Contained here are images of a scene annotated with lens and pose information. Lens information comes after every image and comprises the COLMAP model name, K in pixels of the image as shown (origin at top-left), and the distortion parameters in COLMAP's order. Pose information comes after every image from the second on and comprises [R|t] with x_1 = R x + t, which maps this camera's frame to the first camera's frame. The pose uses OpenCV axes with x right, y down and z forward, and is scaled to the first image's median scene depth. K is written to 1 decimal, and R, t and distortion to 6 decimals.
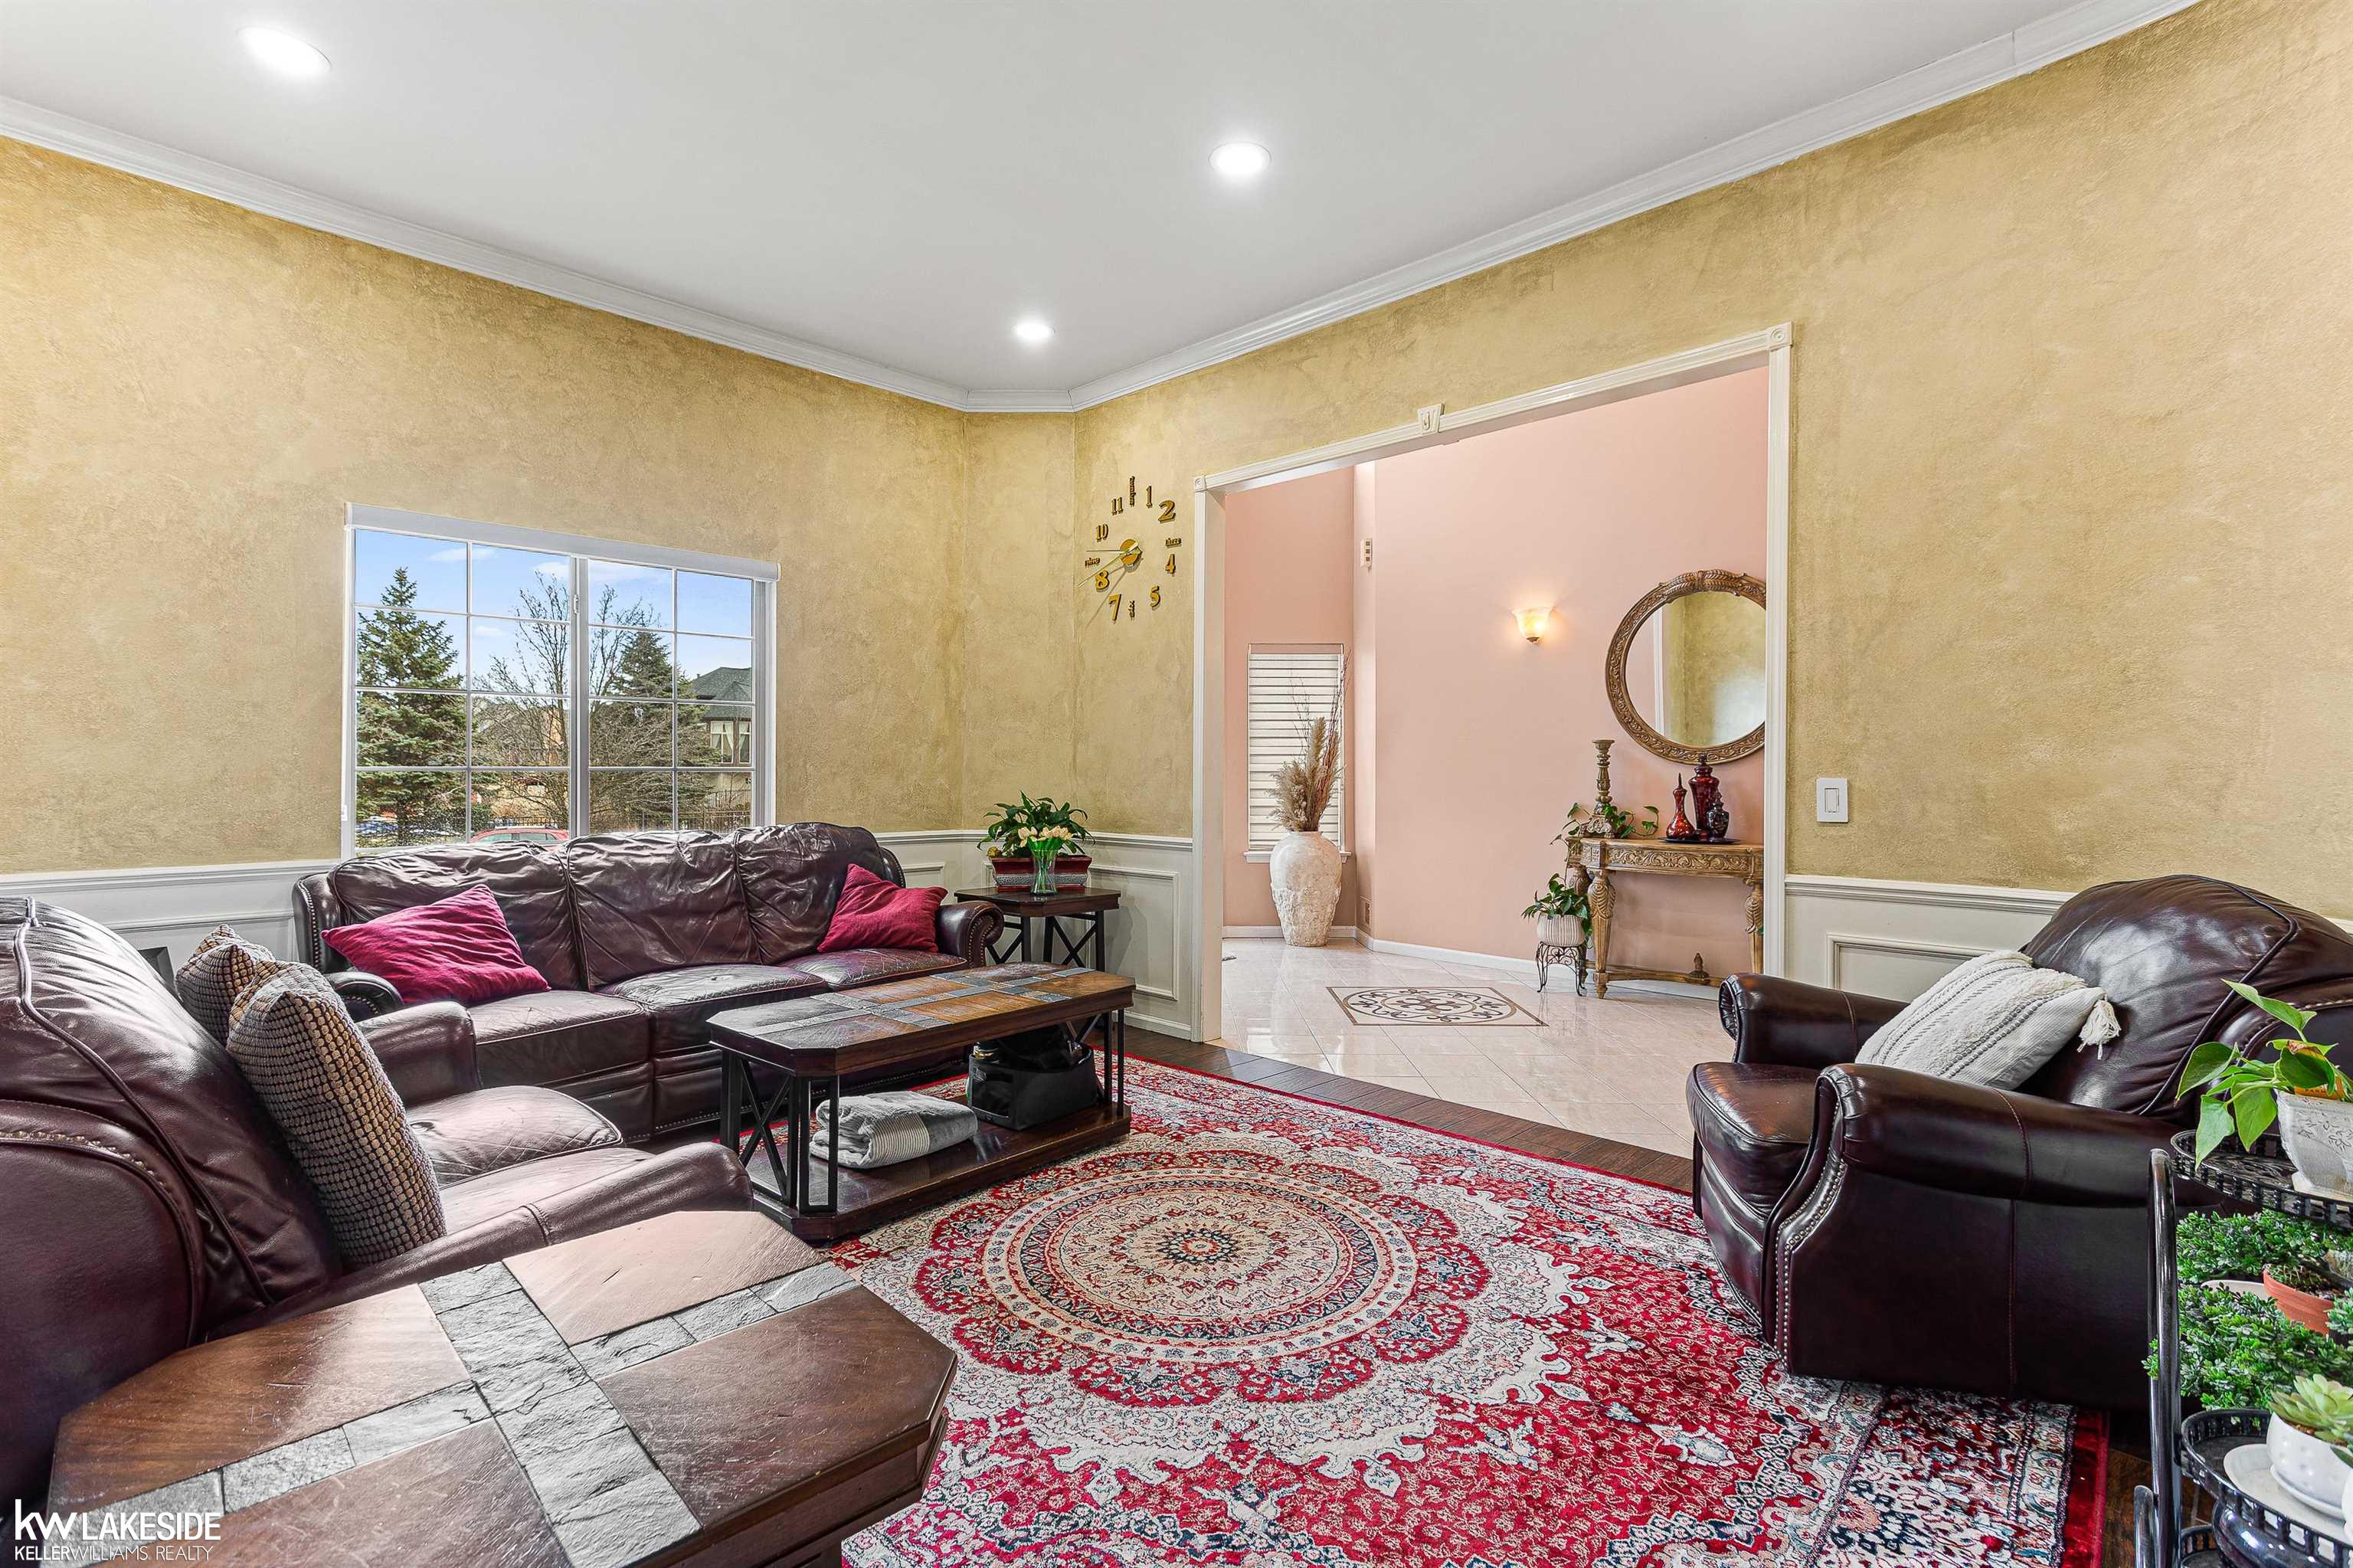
lens RADIAL K [[1107.0, 0, 1167.7], [0, 1107.0, 754.4], [0, 0, 1]] dist [0.025891, 0.000561]
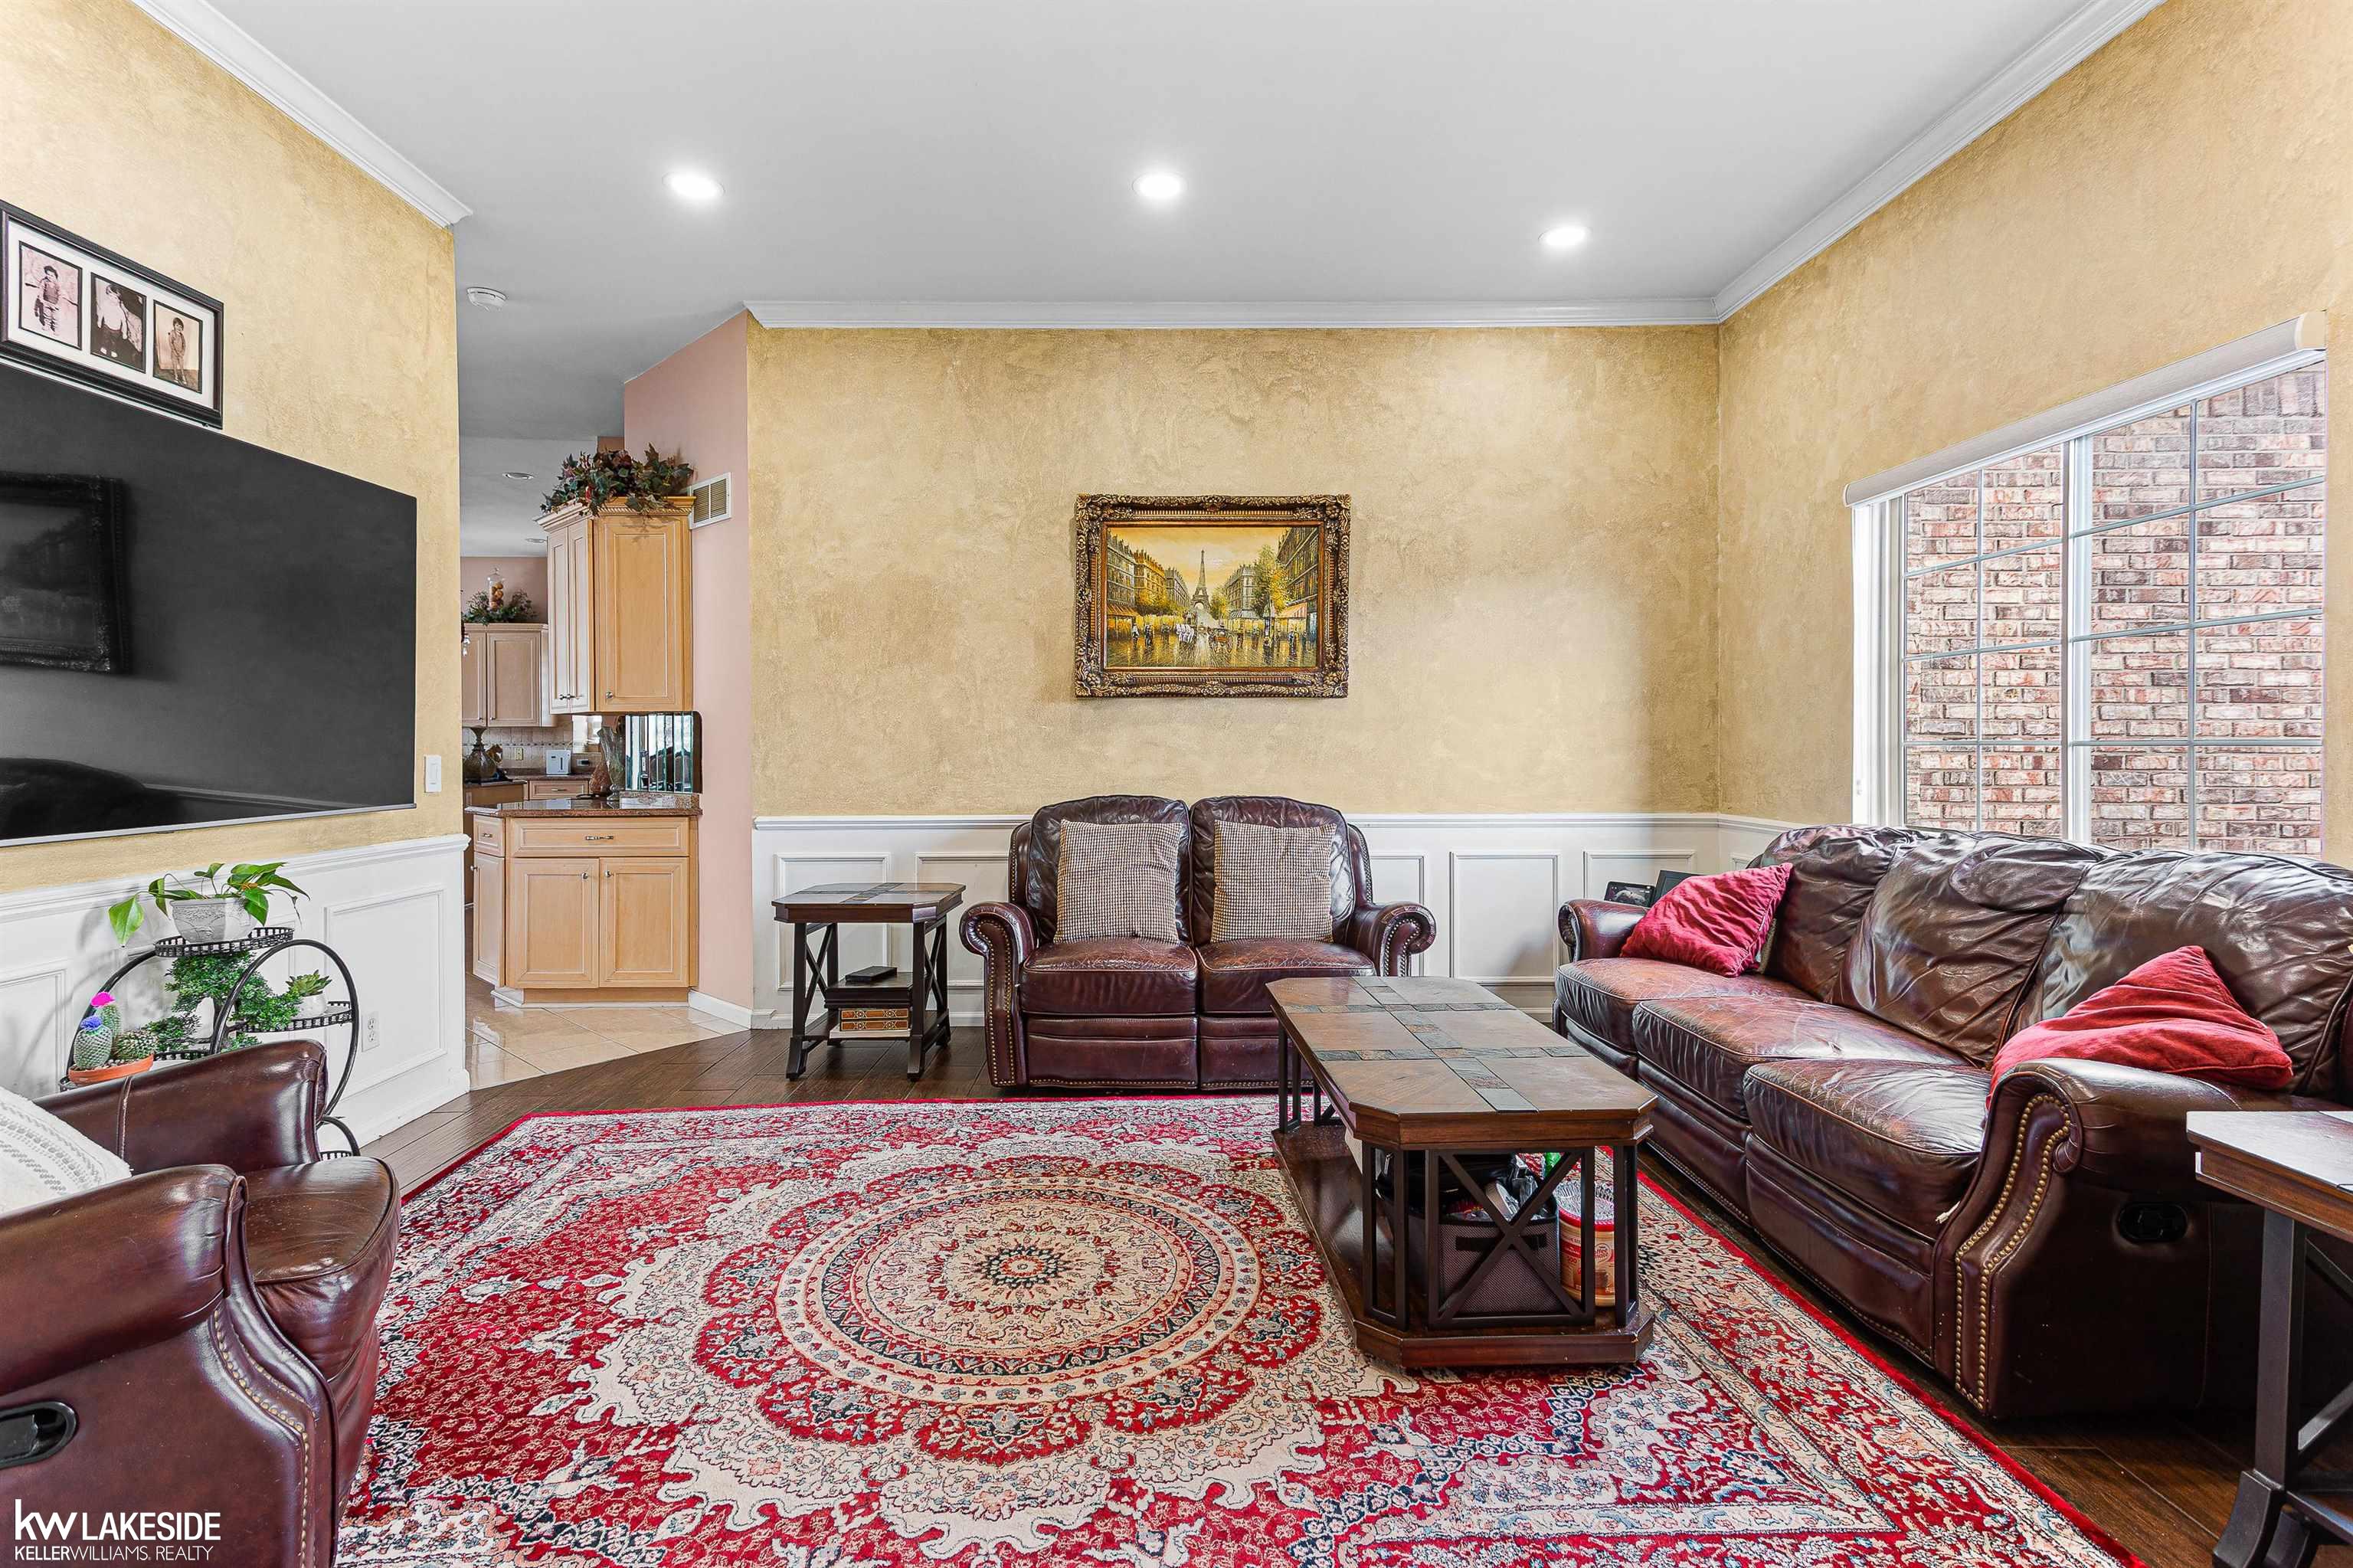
lens RADIAL K [[1107.0, 0, 1167.7], [0, 1107.0, 754.4], [0, 0, 1]] dist [0.025891, 0.000561]
pose [[-0.698507, 0.005761, -0.715580, 0.593726], [0.011454, 0.999929, -0.003131, 0.025109], [0.715511, -0.010383, -0.698524, 1.714413]]
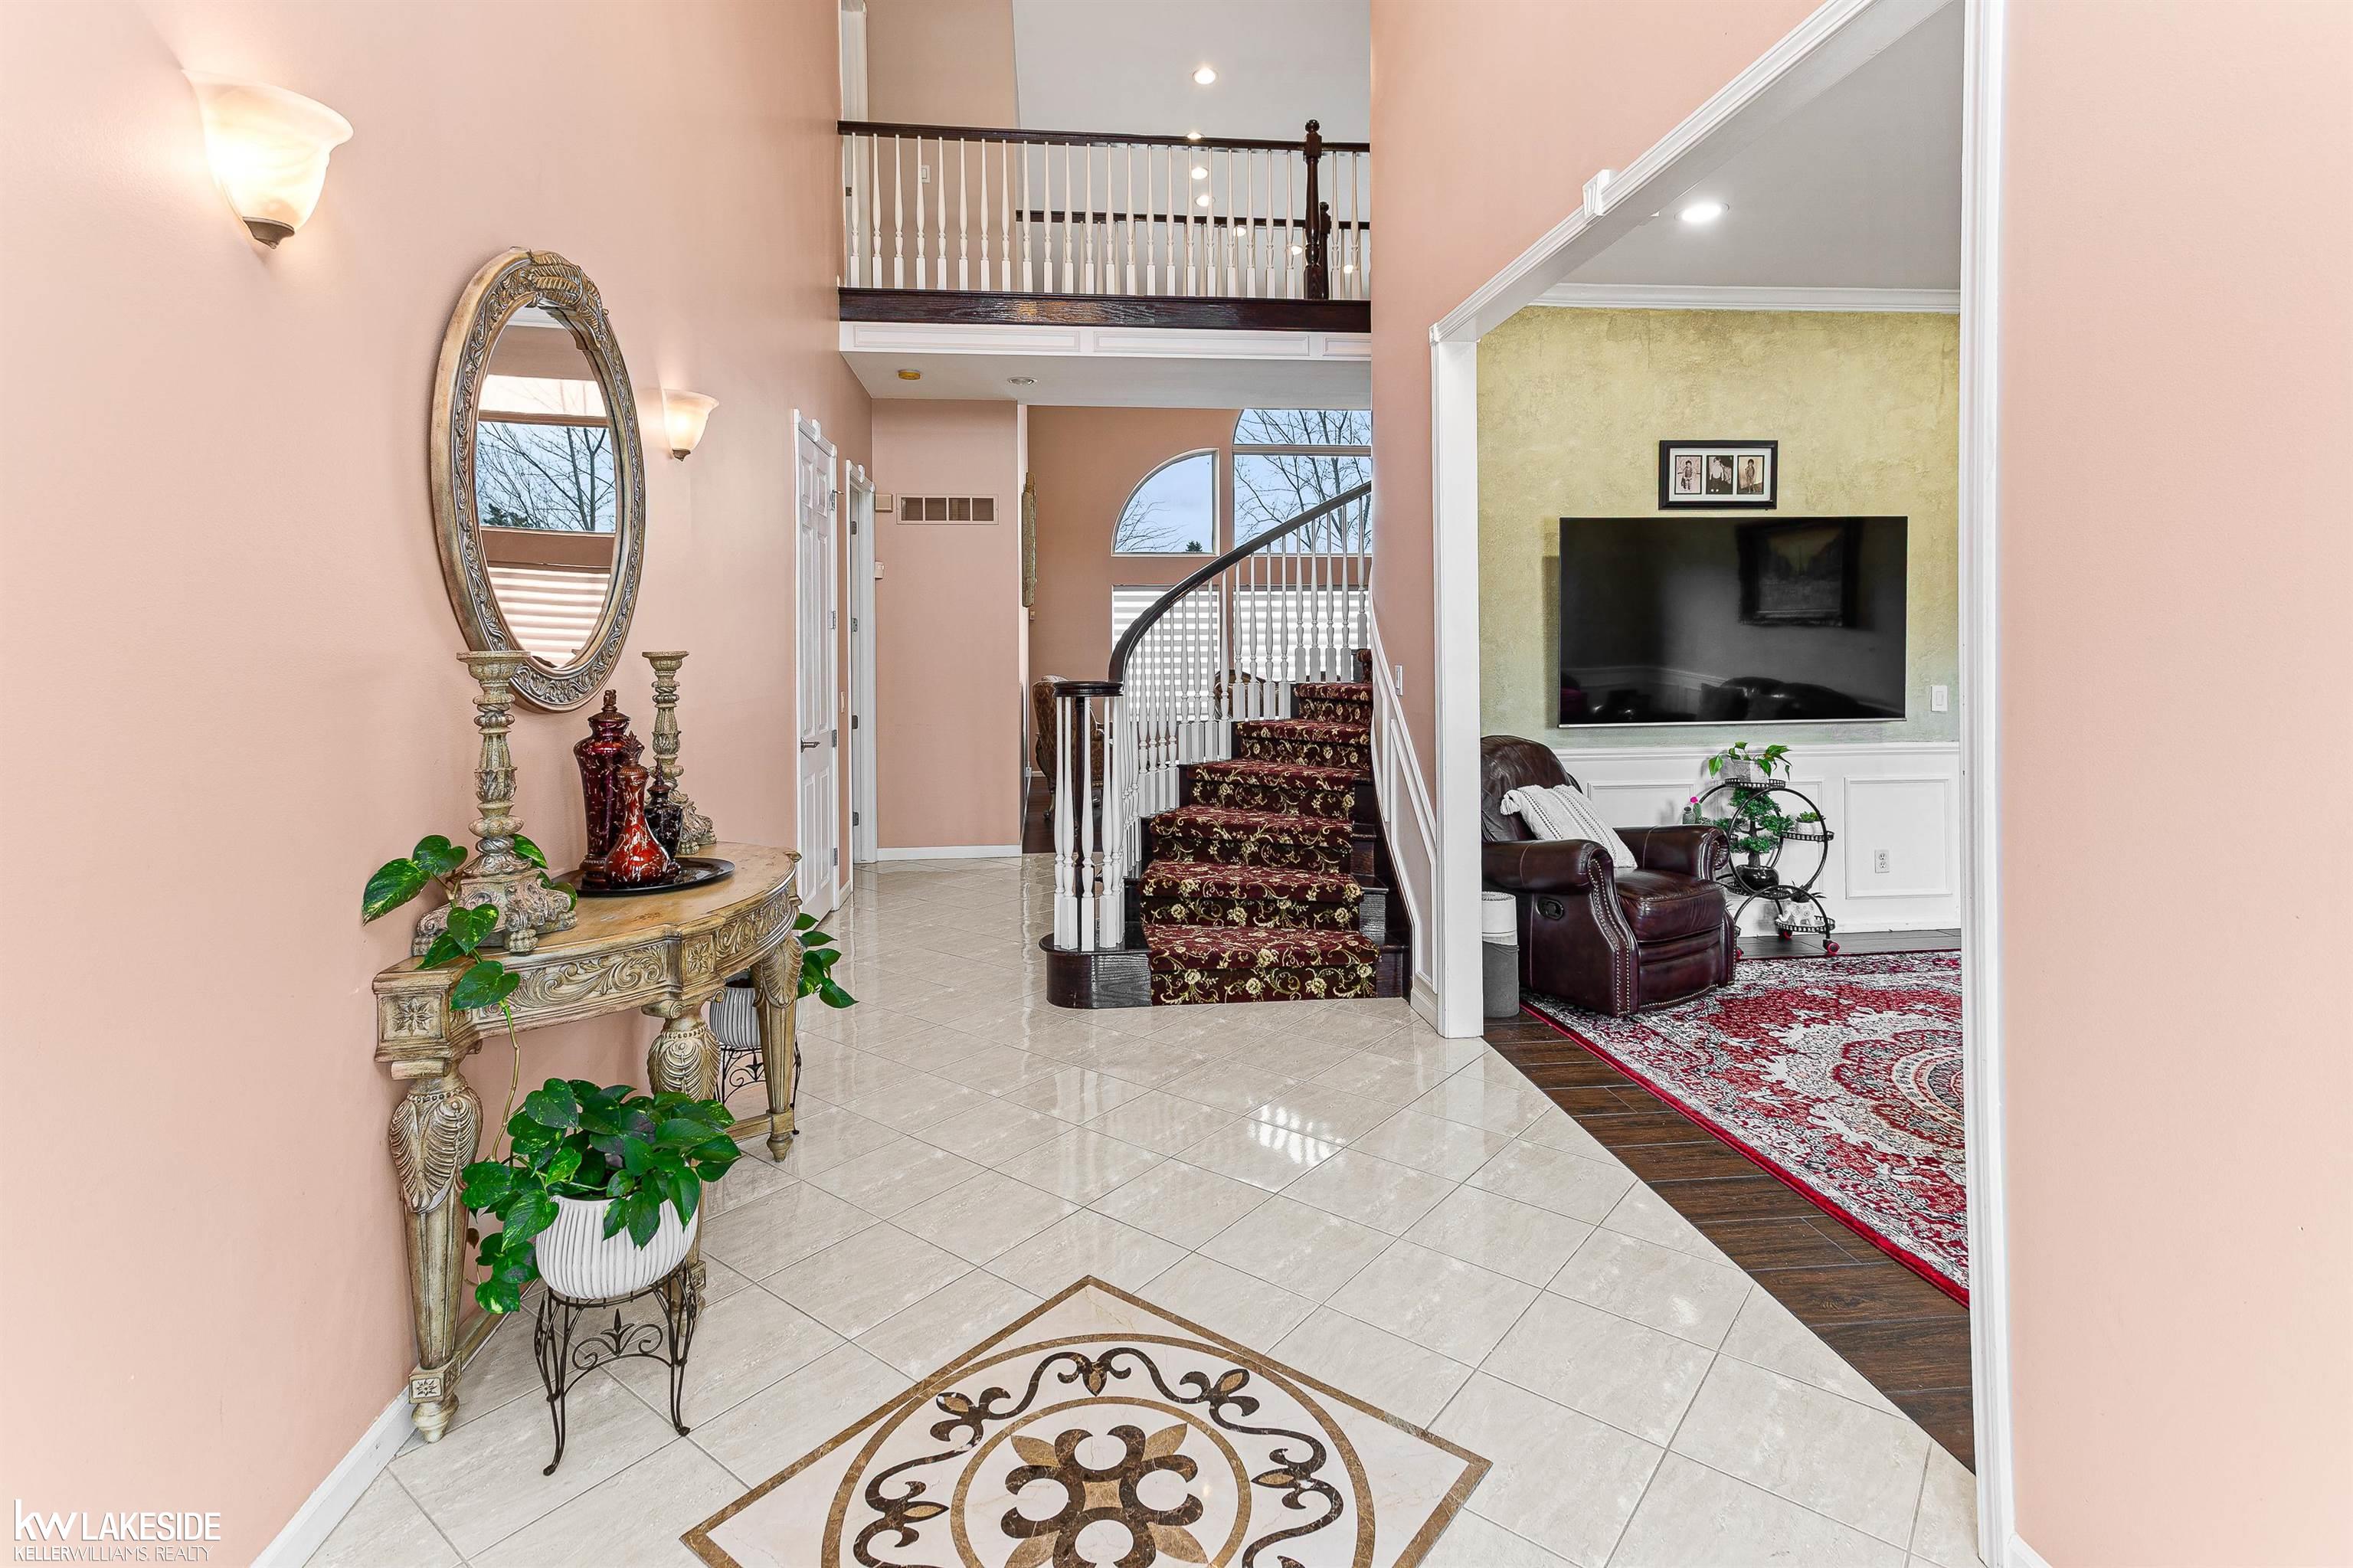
lens RADIAL K [[1147.2, 0, 1176.7], [0, 1147.2, 660.8], [0, 0, 1]] dist [0.000294, 0.000110]
pose [[-0.773782, 0.005335, 0.633429, 0.022983], [-0.004319, 0.999897, -0.013697, 0.001834], [-0.633437, -0.013334, -0.773679, 2.499075]]
